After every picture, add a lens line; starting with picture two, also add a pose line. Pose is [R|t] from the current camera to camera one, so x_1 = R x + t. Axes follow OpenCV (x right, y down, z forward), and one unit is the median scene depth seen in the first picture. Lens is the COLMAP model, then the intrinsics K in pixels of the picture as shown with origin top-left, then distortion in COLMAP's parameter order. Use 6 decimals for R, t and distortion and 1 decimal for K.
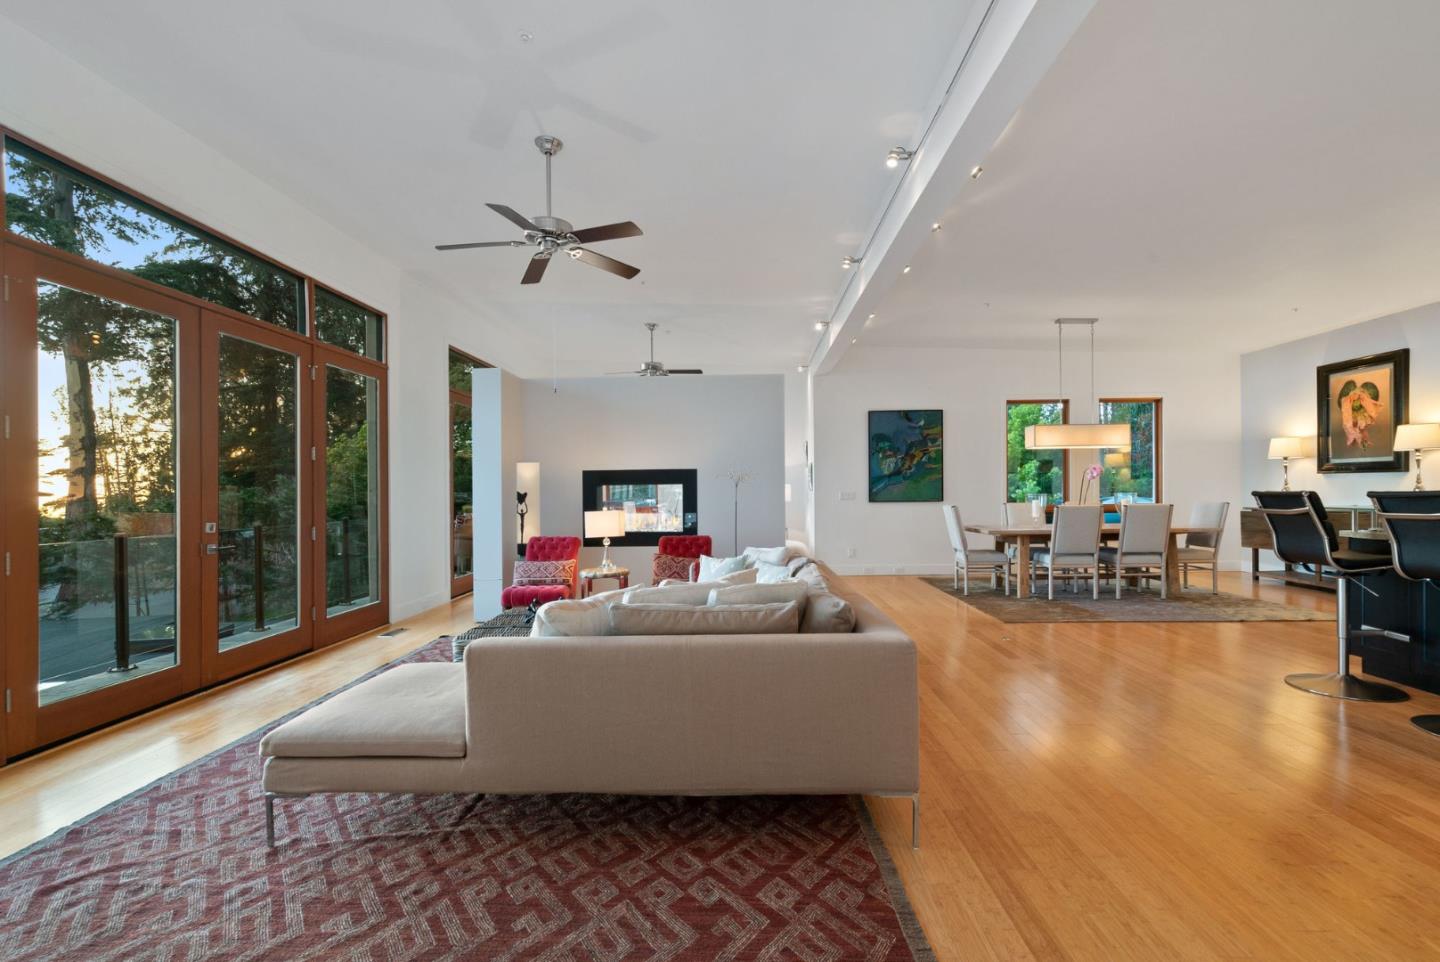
lens RADIAL K [[656.5, 0, 721.7], [0, 656.5, 498.6], [0, 0, 1]] dist [-0.013433, 0.002900]
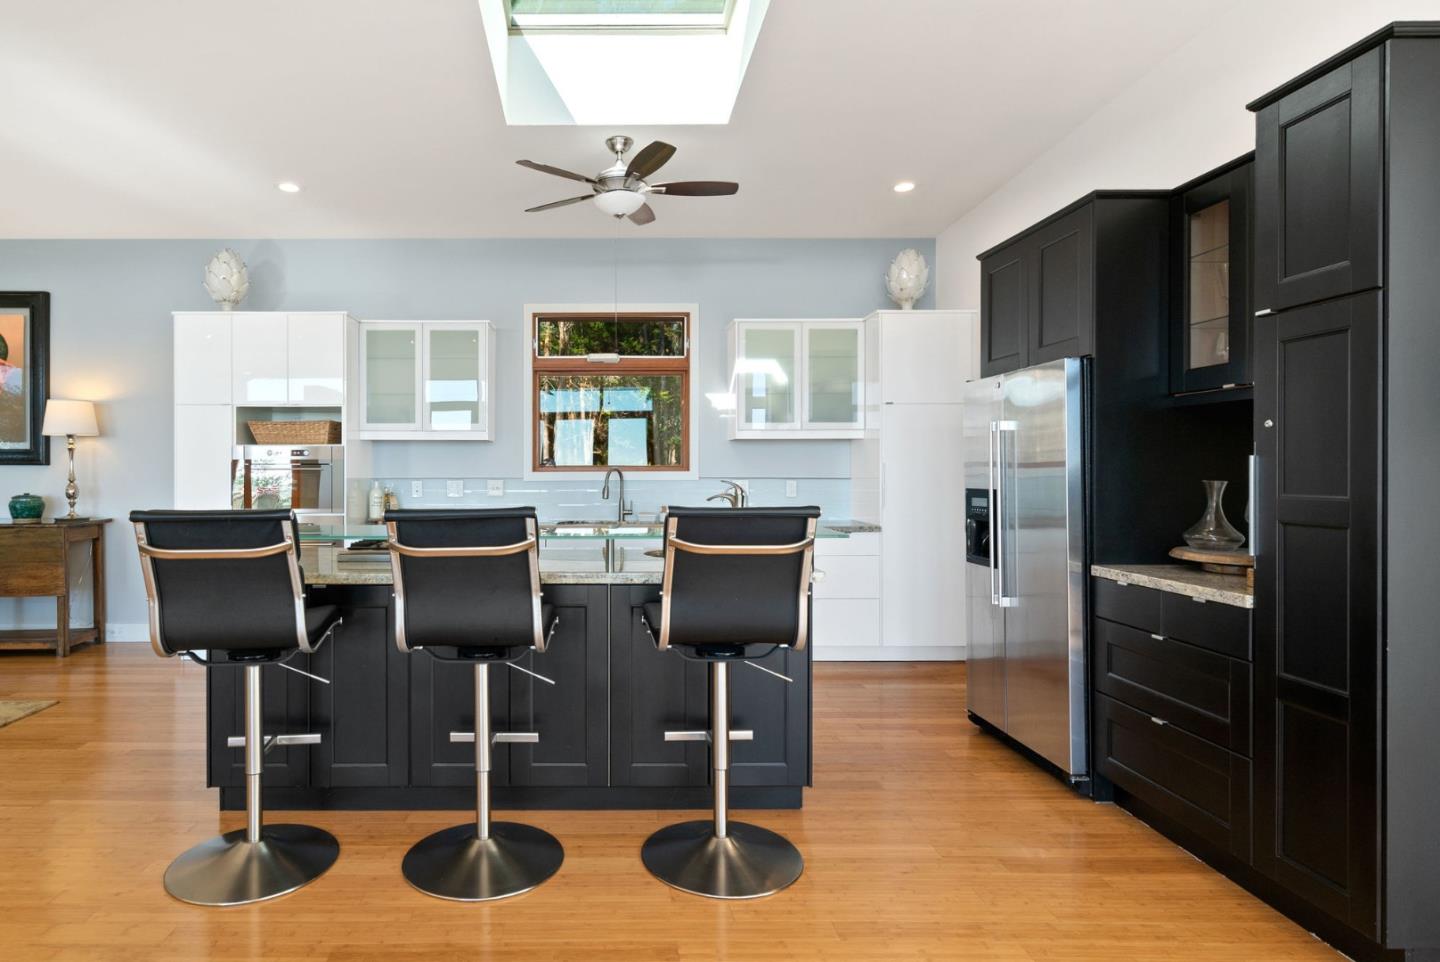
lens RADIAL K [[827.8, 0, 671.3], [0, 827.8, 469.6], [0, 0, 1]] dist [0.002875, -0.002009]
pose [[-0.032805, 0.009955, 0.999412, 0.125794], [0.014719, 0.999847, -0.009477, -0.018270], [-0.999353, 0.014399, -0.032947, 0.344139]]
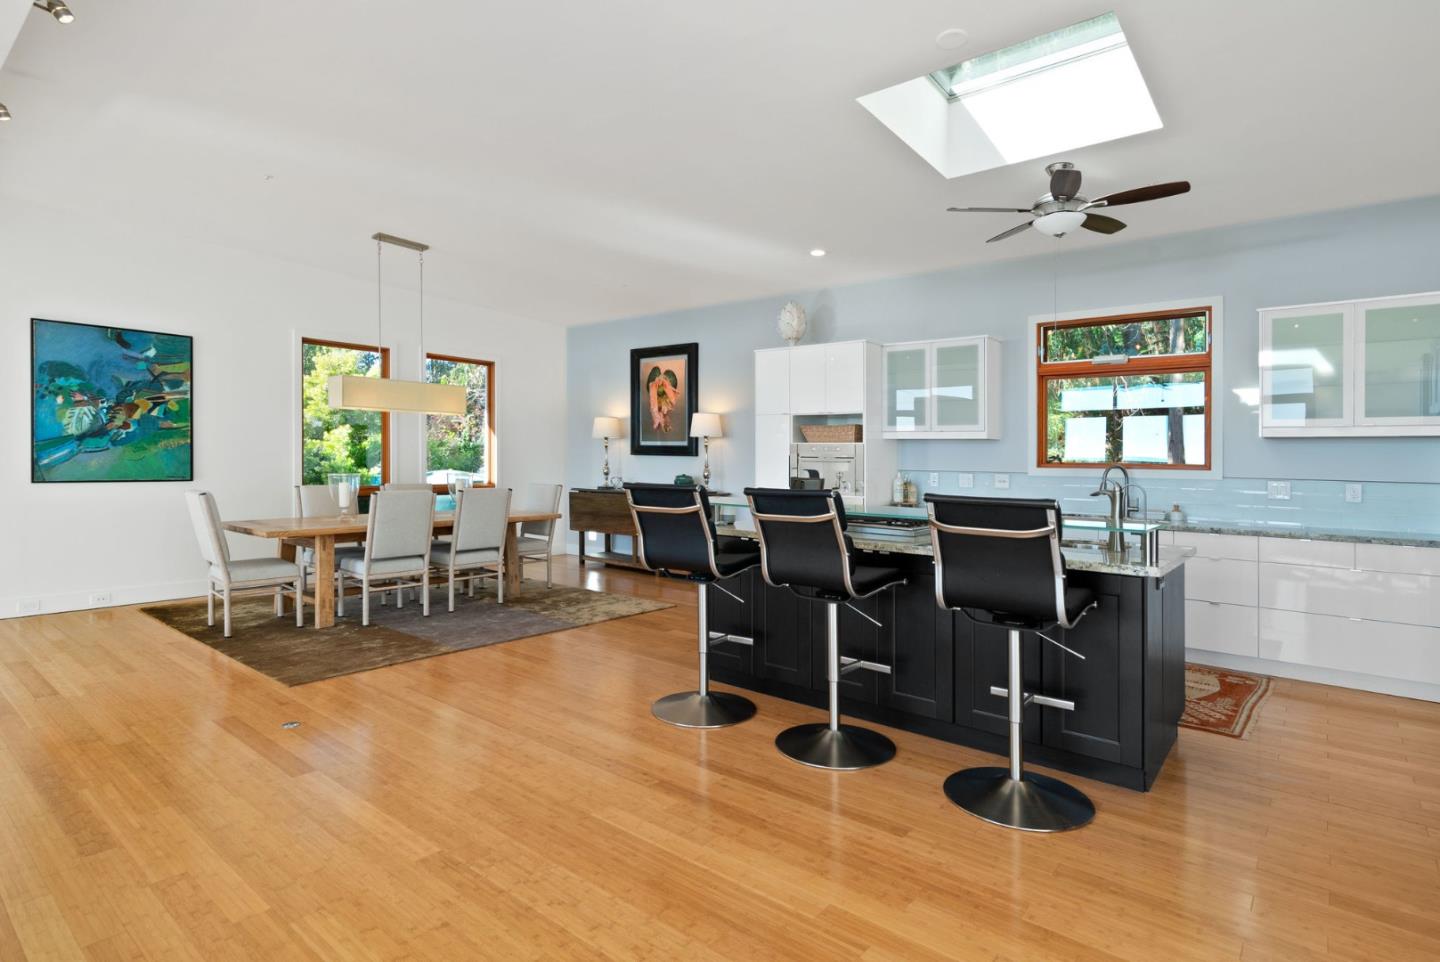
lens RADIAL K [[734.3, 0, 732.8], [0, 734.3, 474.6], [0, 0, 1]] dist [0.010123, -0.002240]
pose [[0.591554, 0.003503, 0.806258, 0.100625], [-0.012616, 0.999908, 0.004911, -0.017510], [-0.806167, -0.013077, 0.591544, 0.220991]]
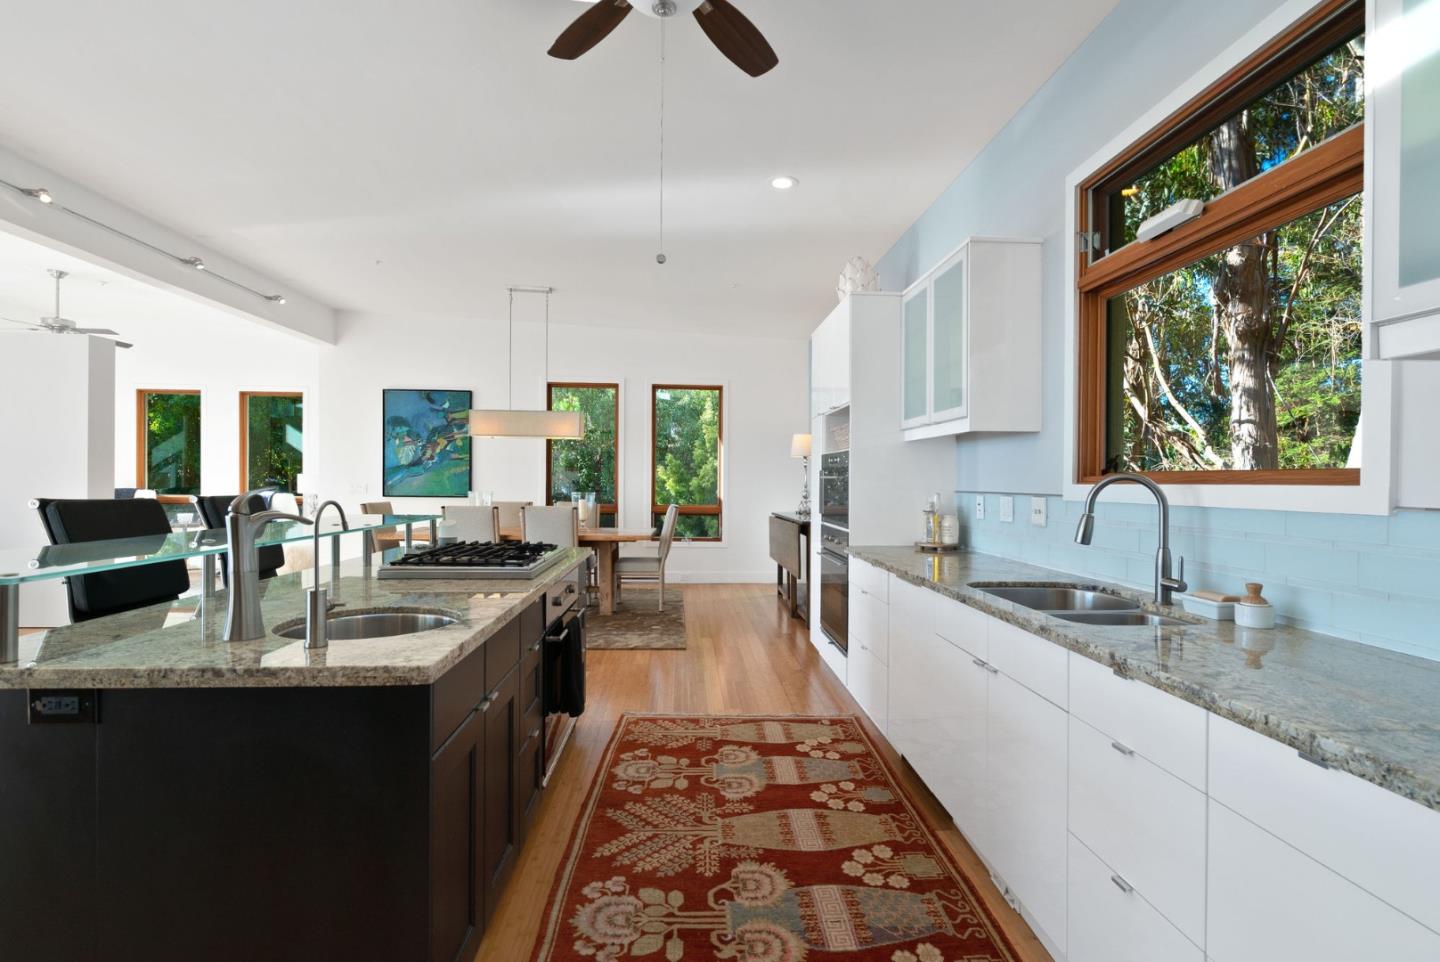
lens RADIAL K [[698.9, 0, 724.4], [0, 698.9, 484.8], [0, 0, 1]] dist [-0.042602, -0.000055]
pose [[0.990788, 0.021354, 0.133726, 0.748191], [-0.020509, 0.999760, -0.007692, -0.017724], [-0.133858, 0.004879, 0.990989, 0.089998]]
